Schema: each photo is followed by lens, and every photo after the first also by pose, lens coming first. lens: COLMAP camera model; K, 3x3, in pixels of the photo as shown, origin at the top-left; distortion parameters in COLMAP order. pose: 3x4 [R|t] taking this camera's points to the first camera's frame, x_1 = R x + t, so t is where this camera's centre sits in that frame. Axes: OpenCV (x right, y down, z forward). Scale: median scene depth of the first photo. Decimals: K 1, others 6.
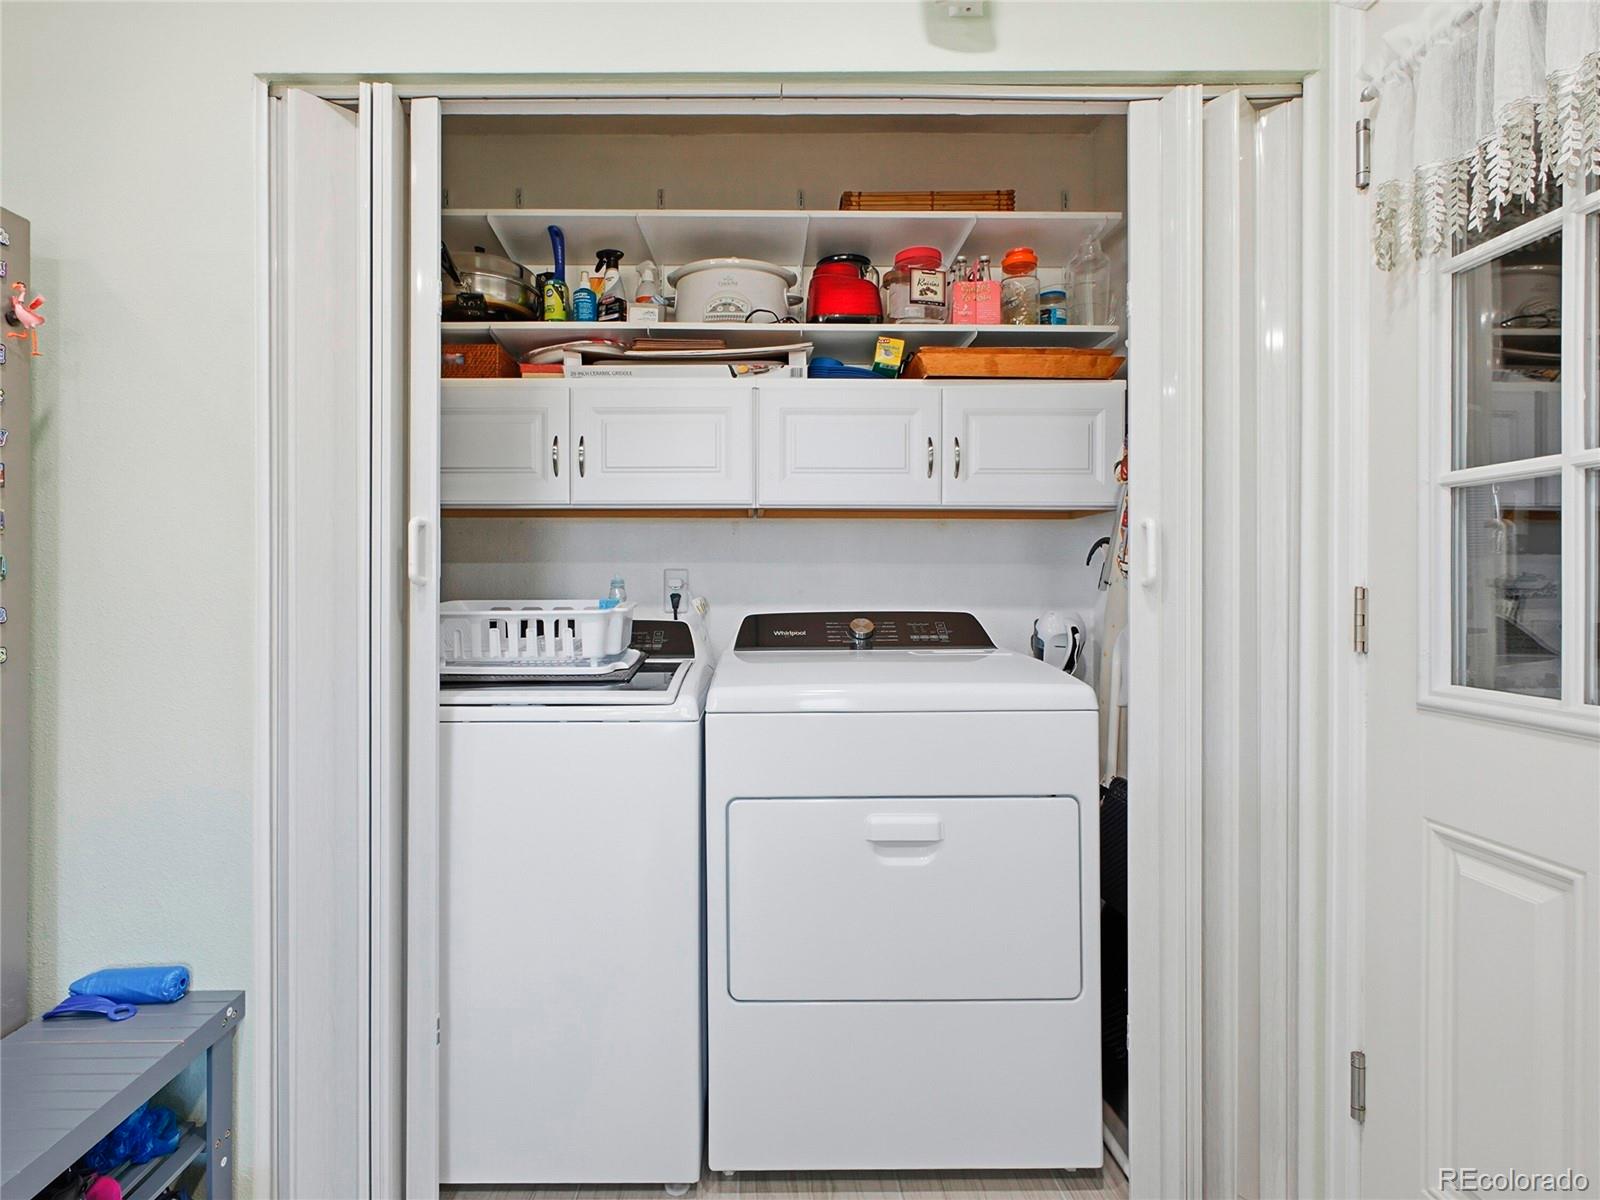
lens RADIAL K [[801.2, 0, 797.4], [0, 801.2, 590.5], [0, 0, 1]] dist [-0.000072, -0.002164]
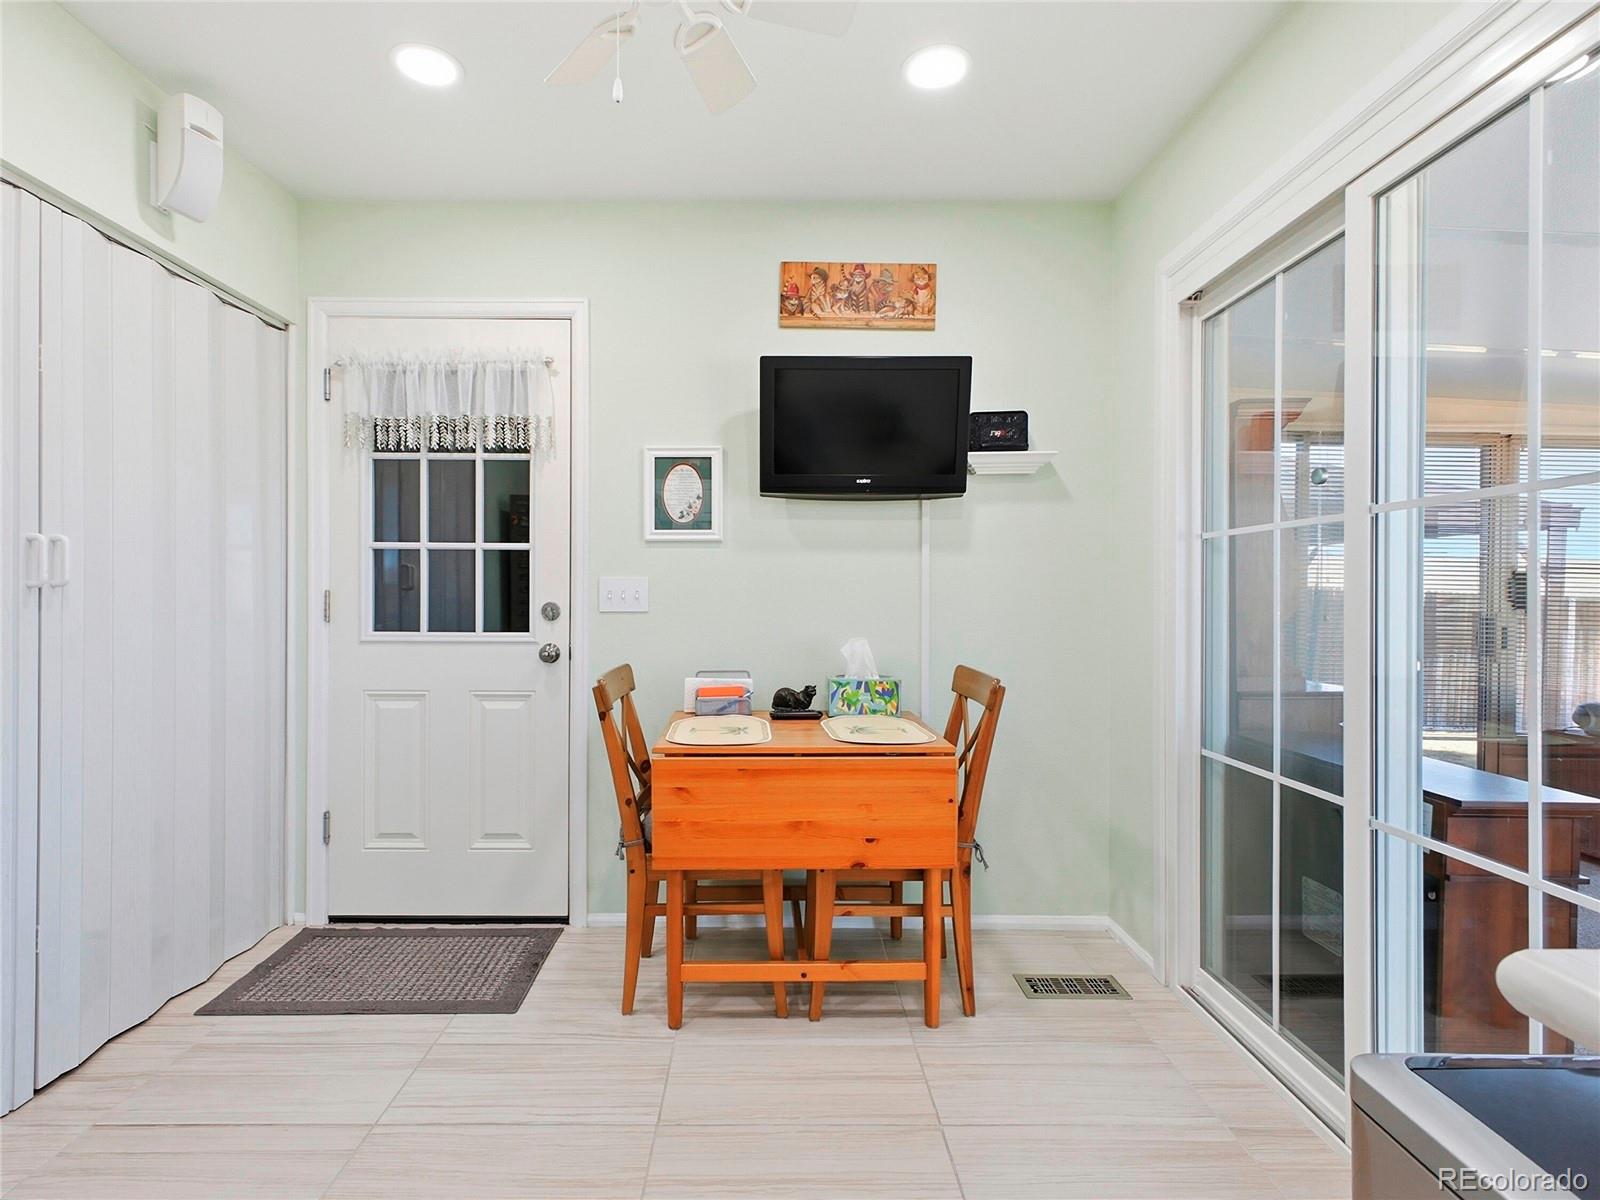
lens RADIAL K [[801.2, 0, 795.2], [0, 801.2, 601.4], [0, 0, 1]] dist [-0.000072, -0.002164]
pose [[-0.020021, 0.001954, 0.999798, -1.549176], [-0.001940, 0.999996, -0.001993, 0.028034], [-0.999798, -0.001980, -0.020017, -0.206698]]
